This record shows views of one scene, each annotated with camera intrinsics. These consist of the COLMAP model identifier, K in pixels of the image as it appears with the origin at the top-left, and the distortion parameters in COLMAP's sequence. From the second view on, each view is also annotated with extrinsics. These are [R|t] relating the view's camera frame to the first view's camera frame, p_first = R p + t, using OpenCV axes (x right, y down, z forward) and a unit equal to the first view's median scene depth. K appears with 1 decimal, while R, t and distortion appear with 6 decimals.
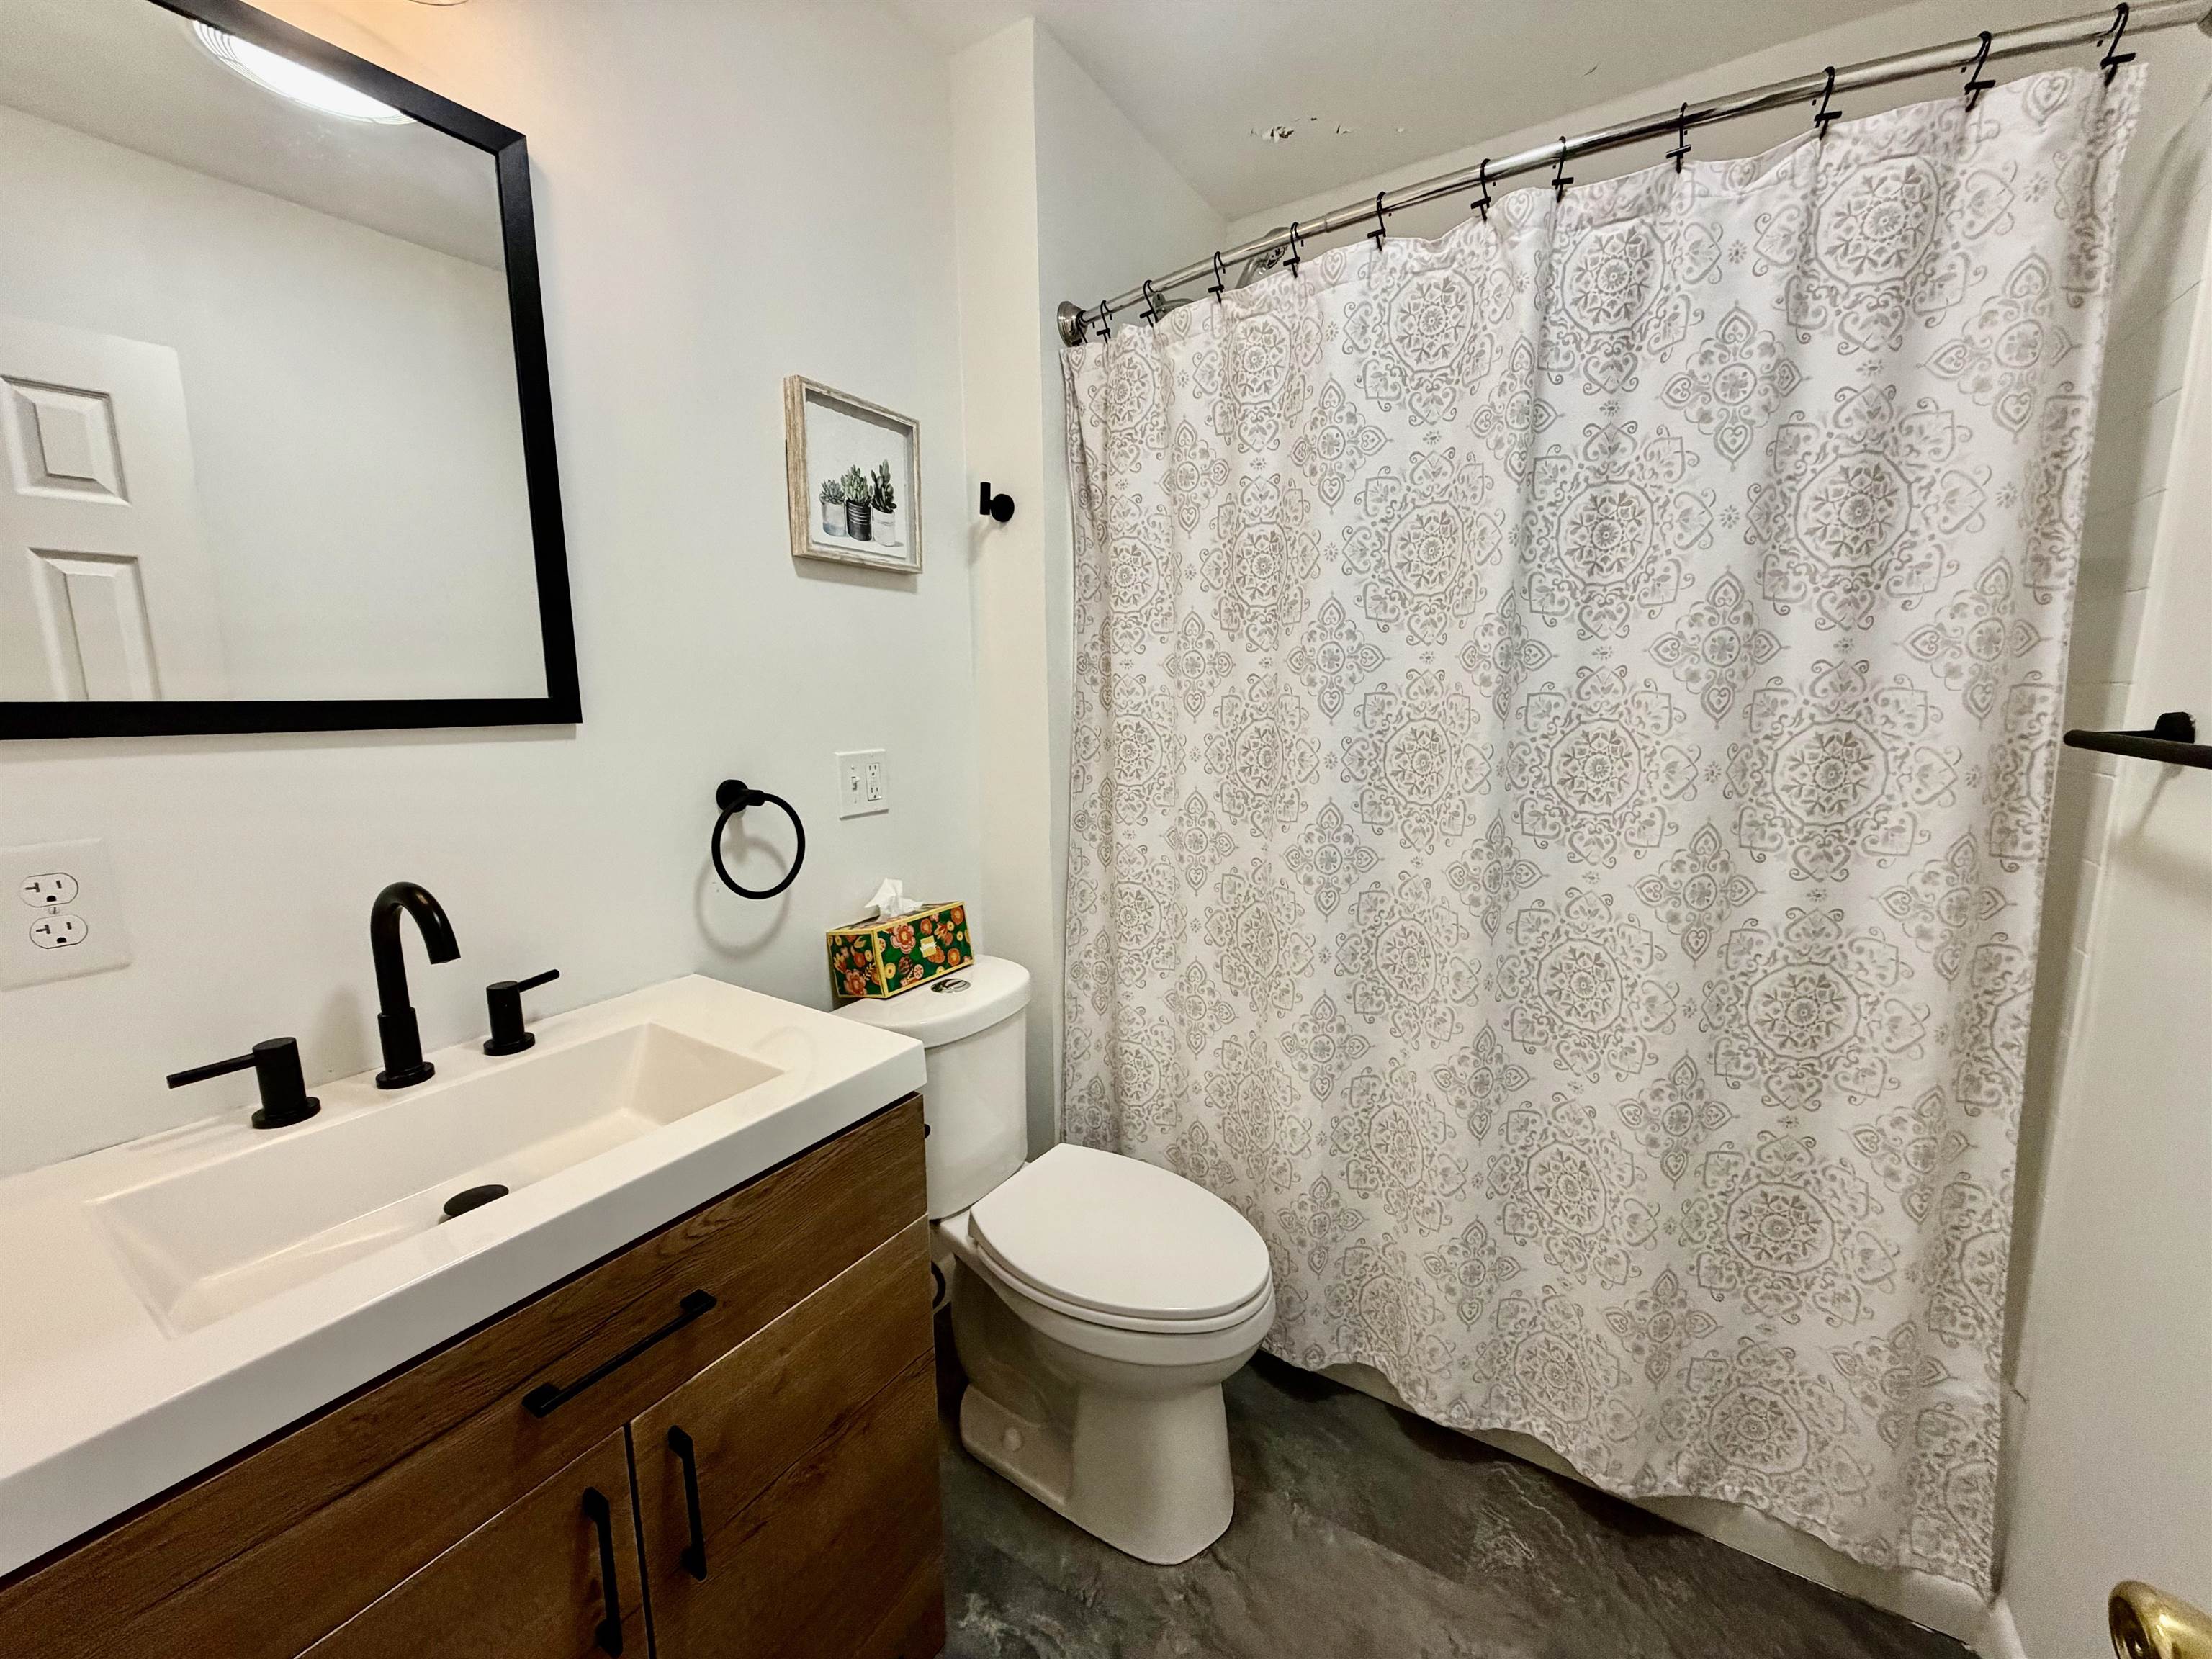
lens RADIAL K [[879.7, 0, 1106.1], [0, 879.7, 829.9], [0, 0, 1]] dist [-0.001091, 0.000164]
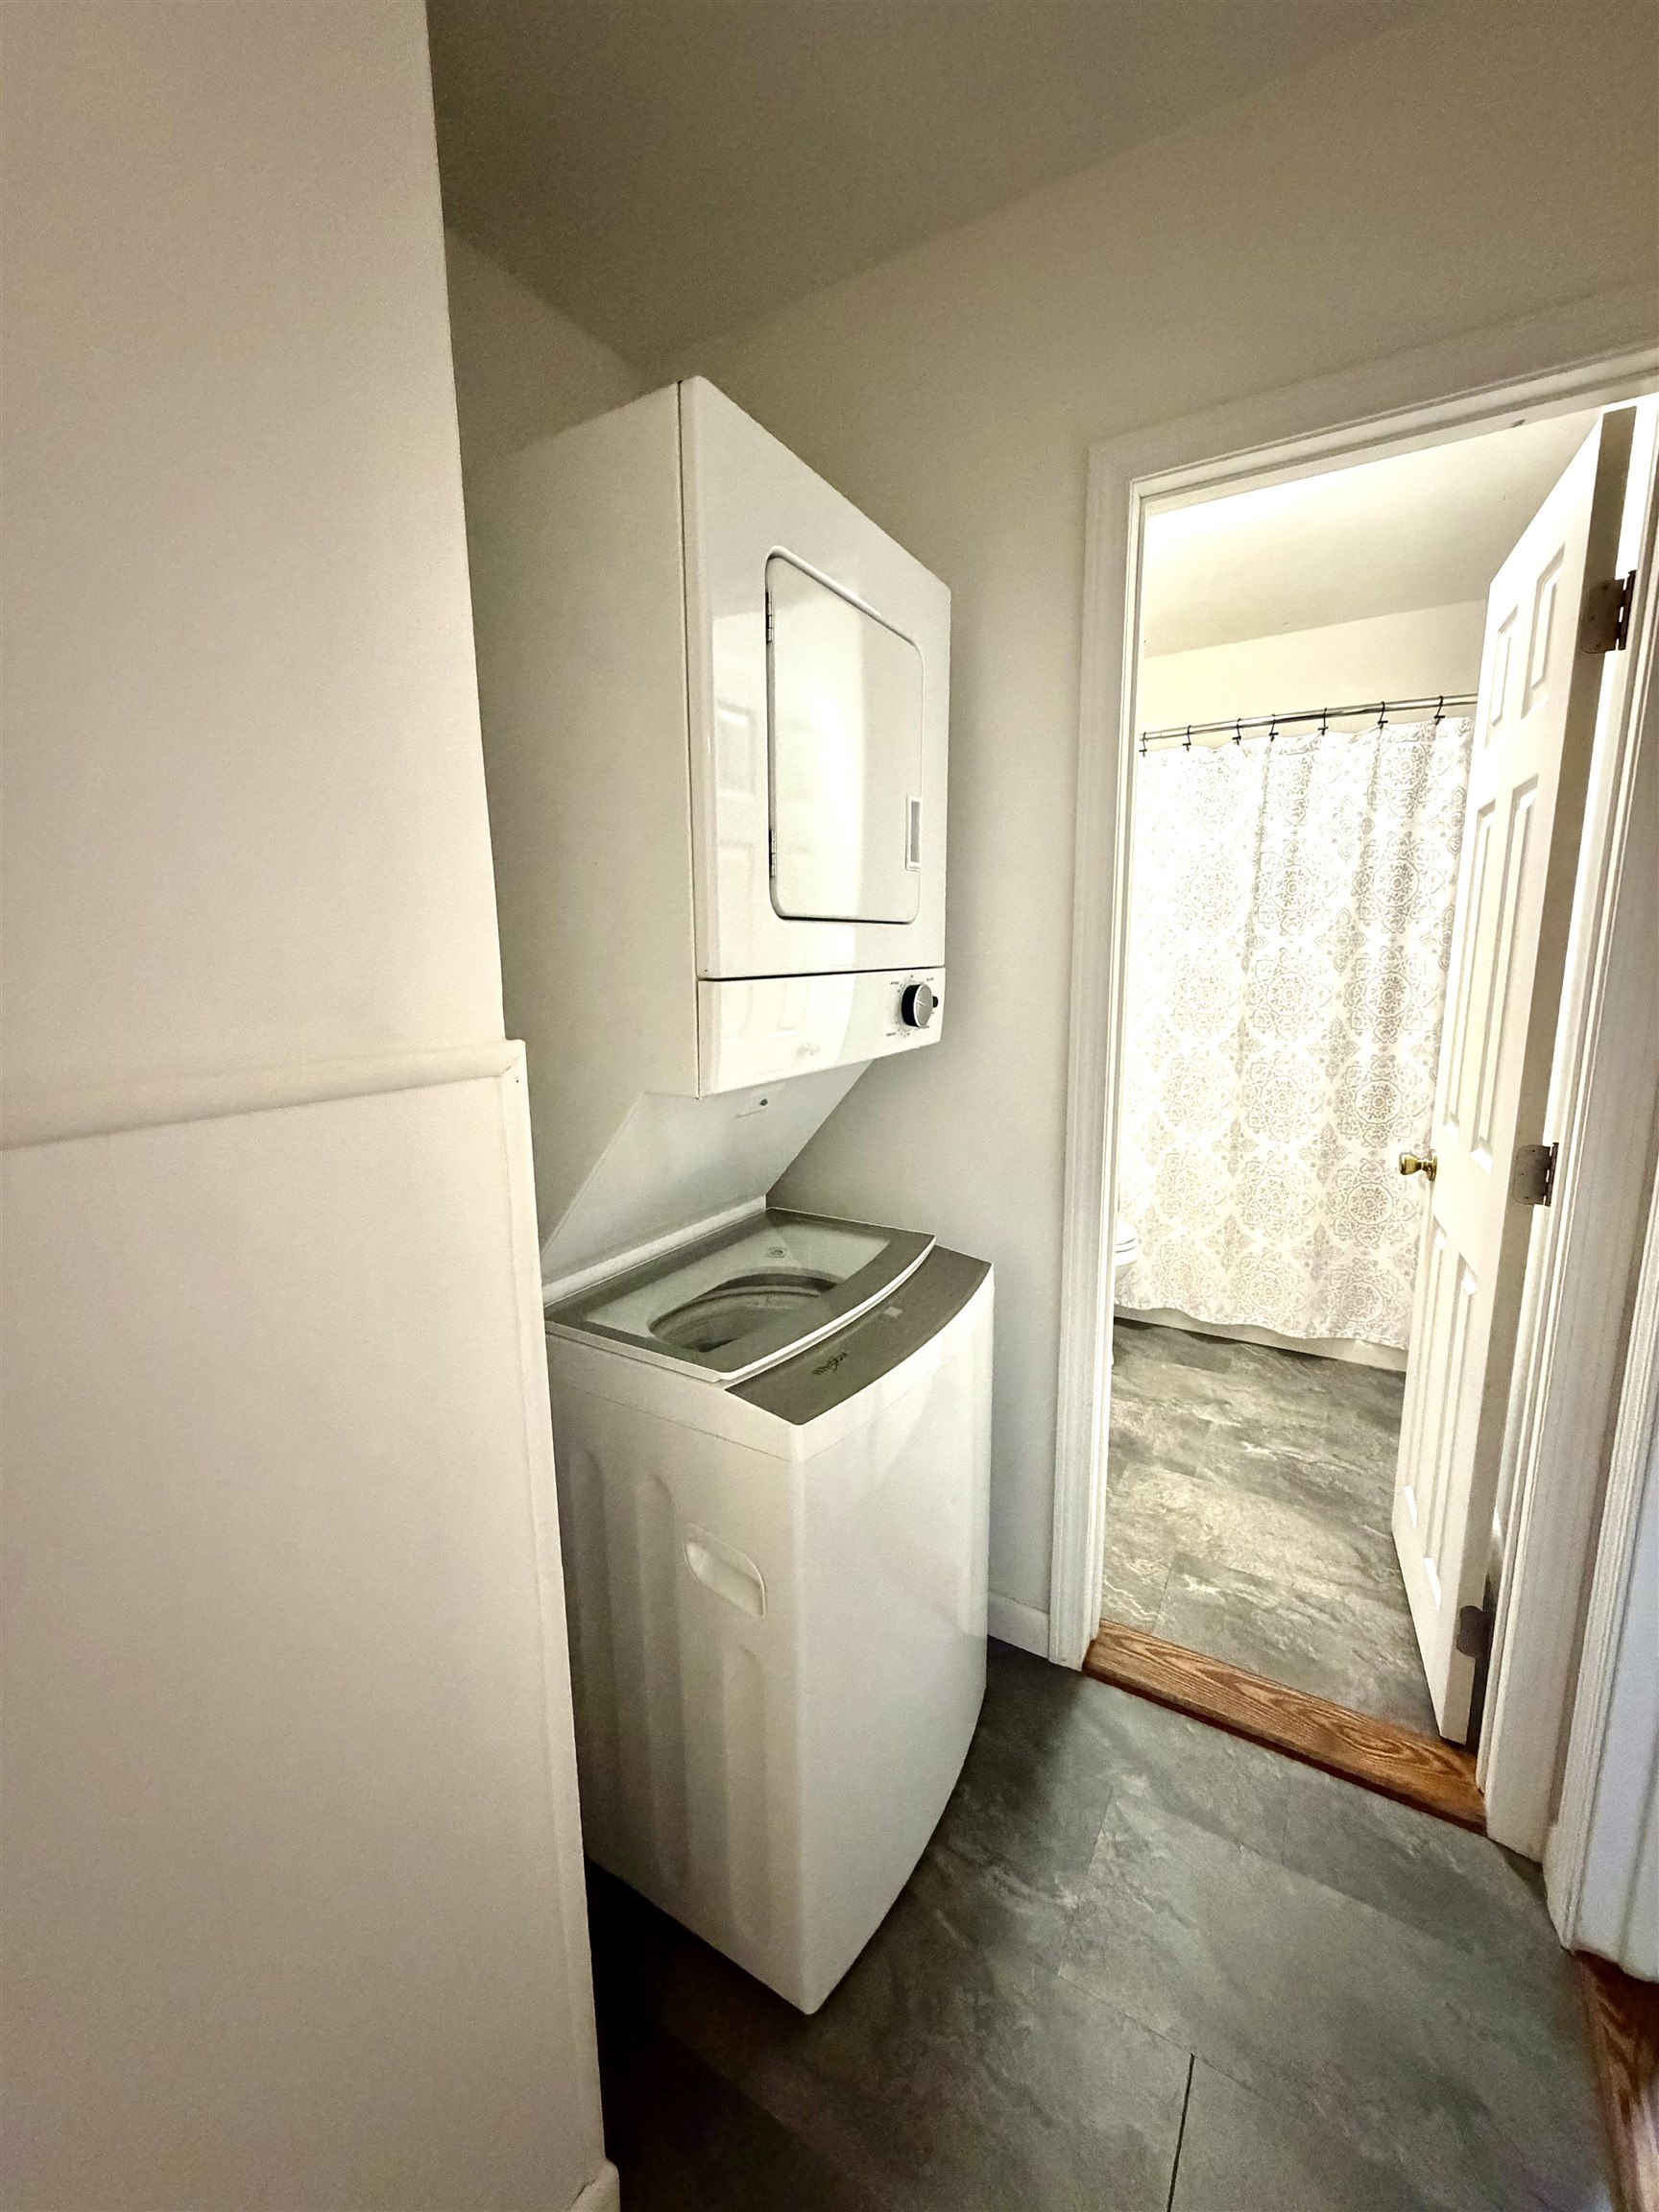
lens RADIAL K [[879.7, 0, 829.9], [0, 879.7, 1101.3], [0, 0, 1]] dist [-0.001091, 0.000164]
pose [[0.999099, -0.006145, 0.041990, -0.674908], [0.005765, 0.999941, 0.009154, 0.169070], [-0.042044, -0.008904, 0.999076, -1.139995]]
